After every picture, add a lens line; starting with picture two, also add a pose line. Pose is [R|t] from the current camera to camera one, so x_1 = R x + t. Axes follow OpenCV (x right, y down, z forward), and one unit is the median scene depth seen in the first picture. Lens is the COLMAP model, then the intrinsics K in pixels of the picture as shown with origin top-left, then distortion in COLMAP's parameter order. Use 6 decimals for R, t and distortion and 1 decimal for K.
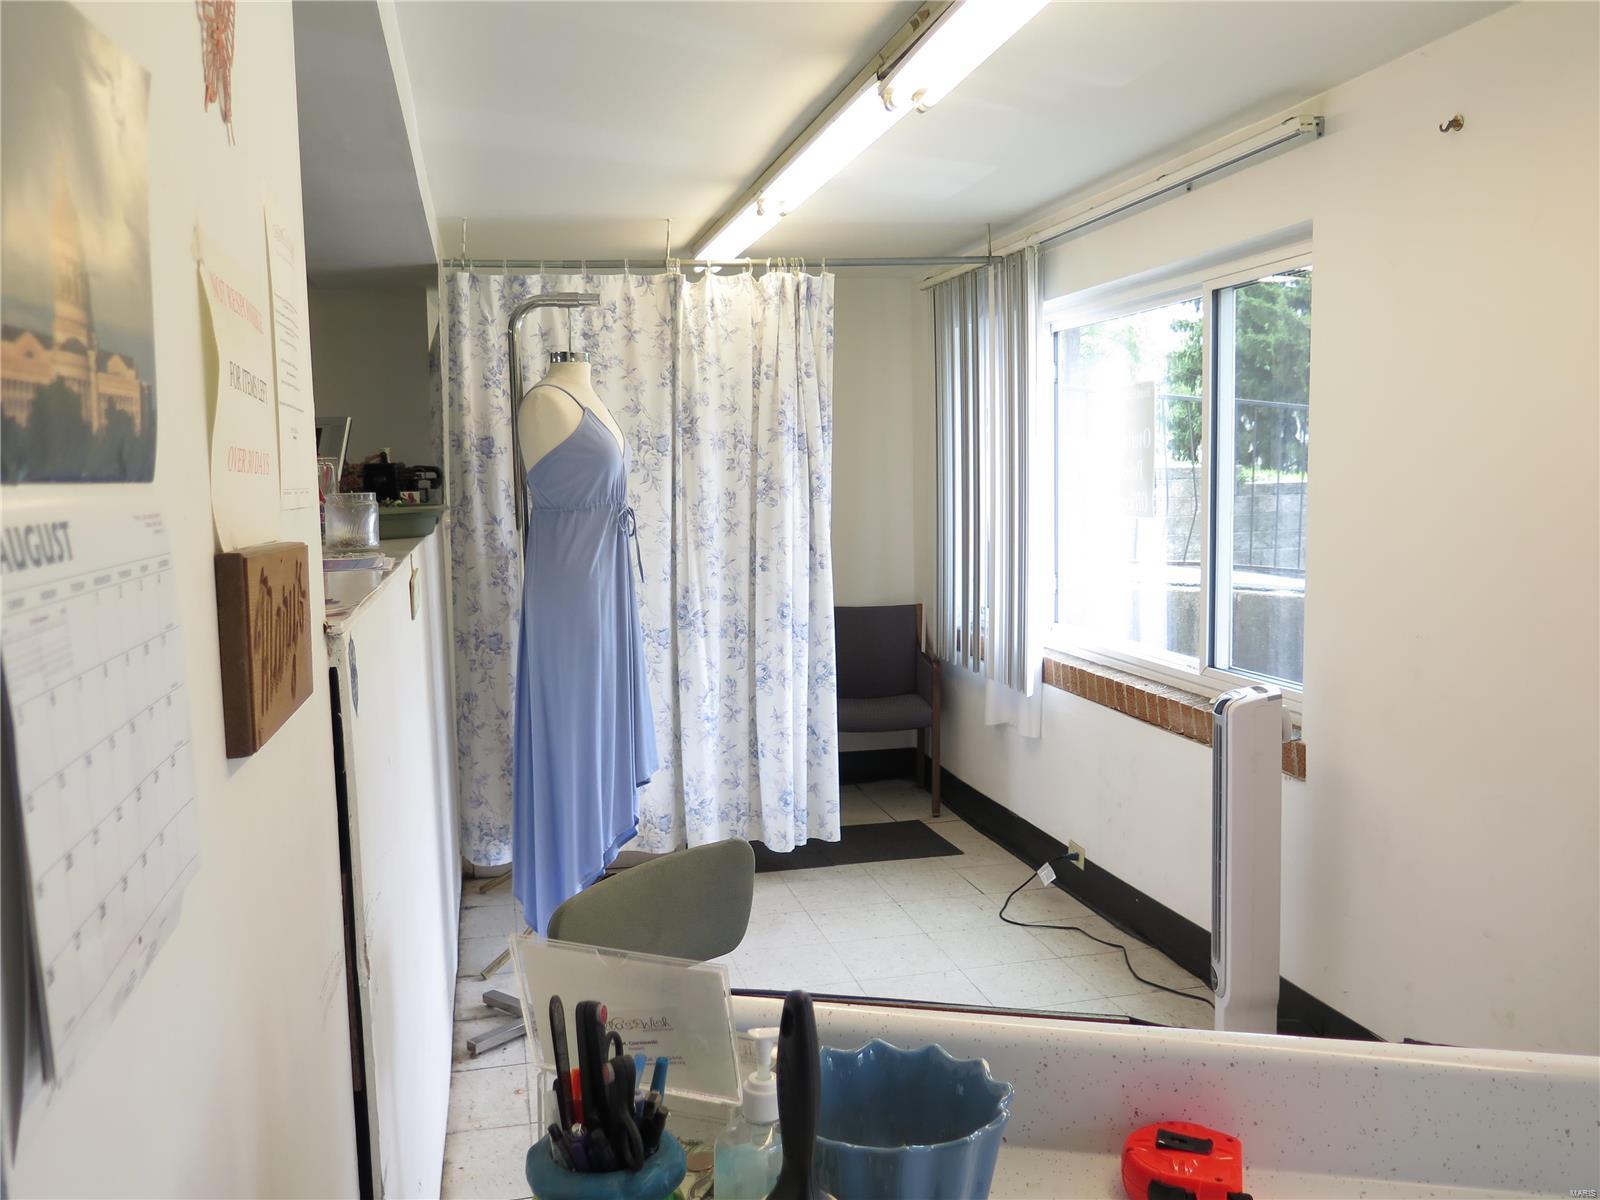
lens RADIAL K [[1345.1, 0, 801.7], [0, 1345.1, 601.0], [0, 0, 1]] dist [-0.022696, 0.006327]
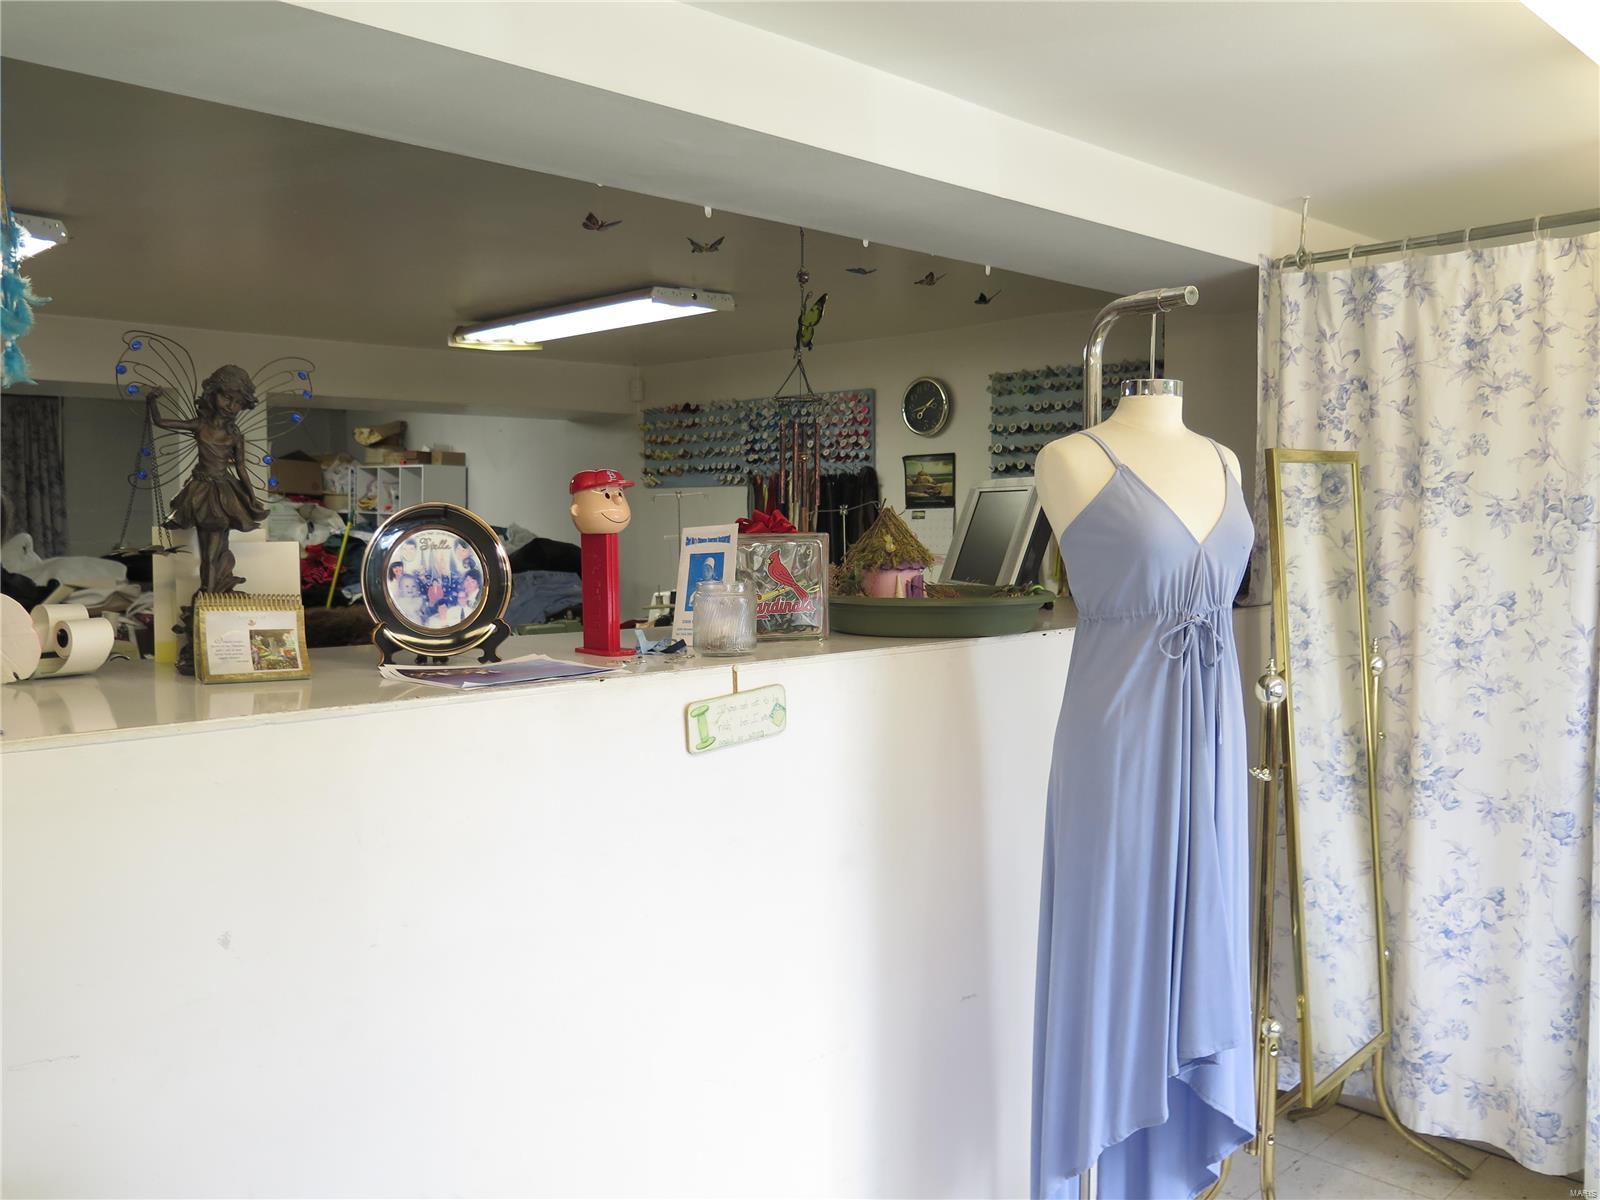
lens RADIAL K [[1345.1, 0, 795.1], [0, 1345.1, 601.6], [0, 0, 1]] dist [-0.022696, 0.006327]
pose [[0.511160, 0.070425, -0.856595, 0.231393], [-0.093136, 0.995307, 0.026252, -0.057839], [0.854424, 0.066361, 0.515321, 0.383847]]
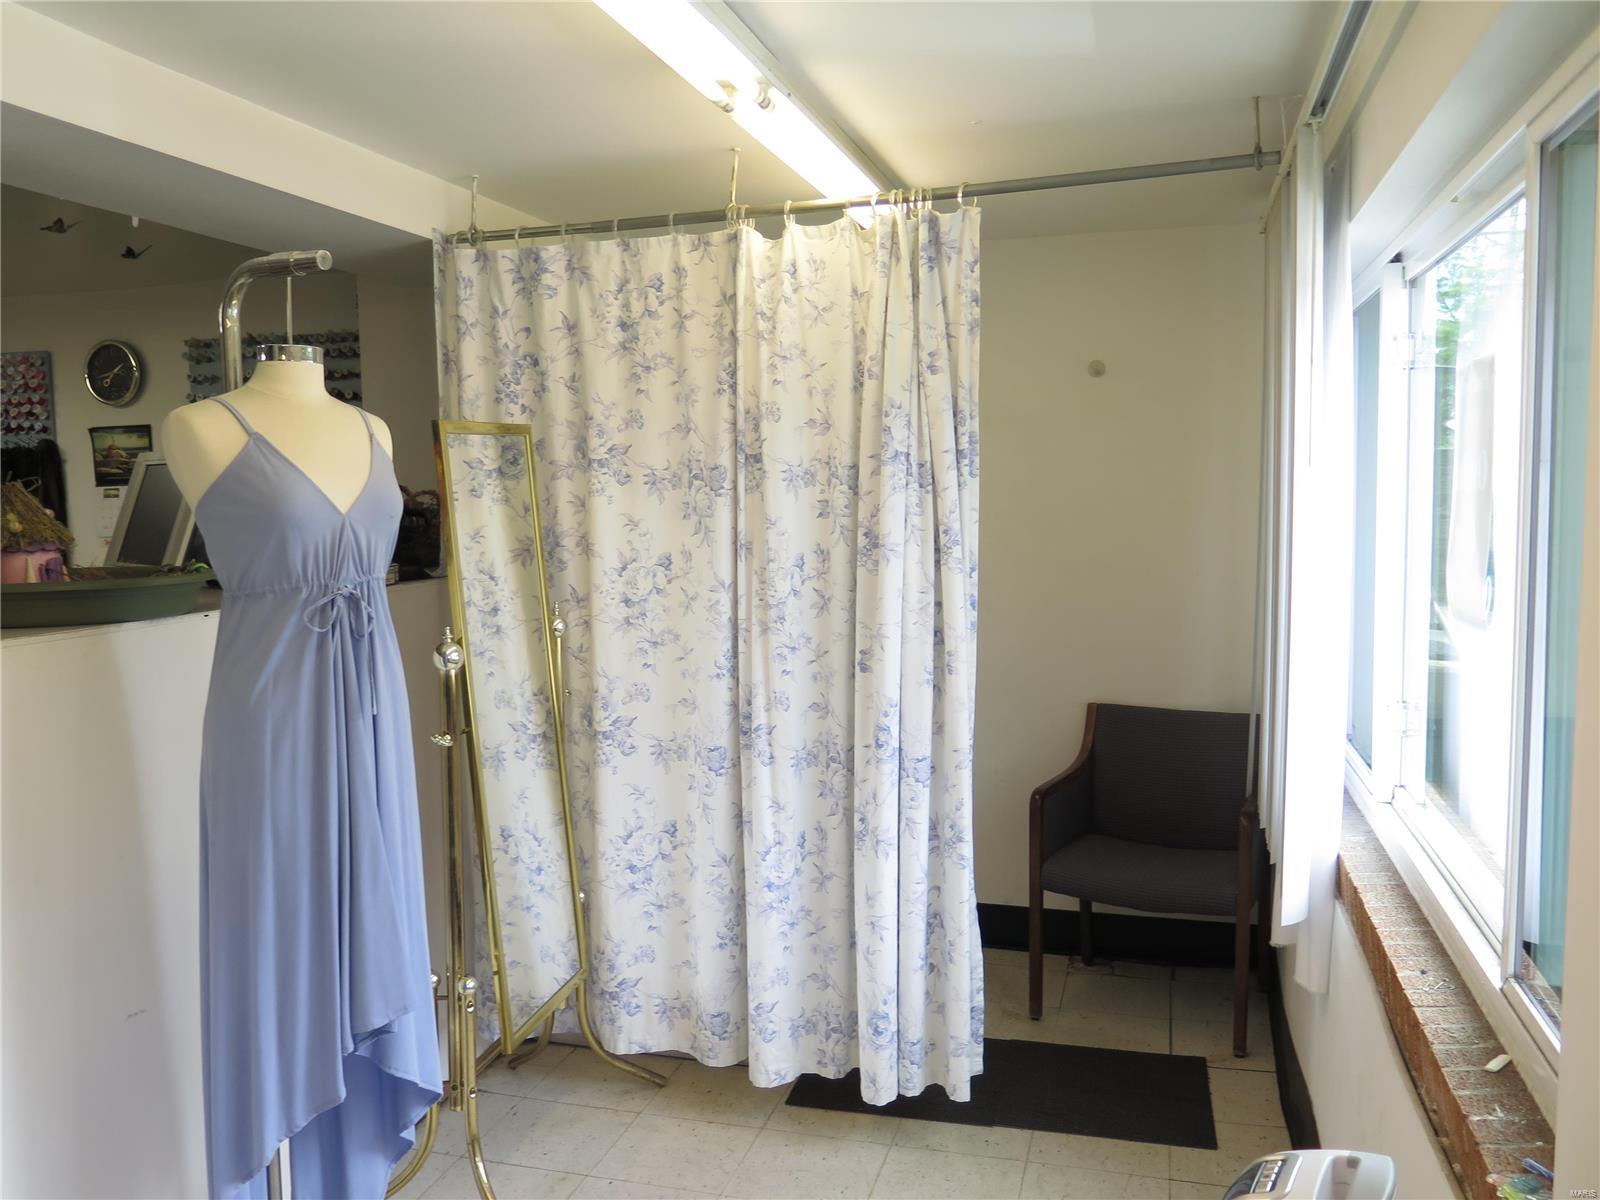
lens RADIAL K [[1345.1, 0, 796.9], [0, 1345.1, 604.7], [0, 0, 1]] dist [-0.022696, 0.006327]
pose [[0.875204, 0.046786, -0.481486, 0.261074], [-0.049998, 0.998730, 0.006166, -0.058217], [0.481164, 0.018676, 0.876432, 0.415760]]
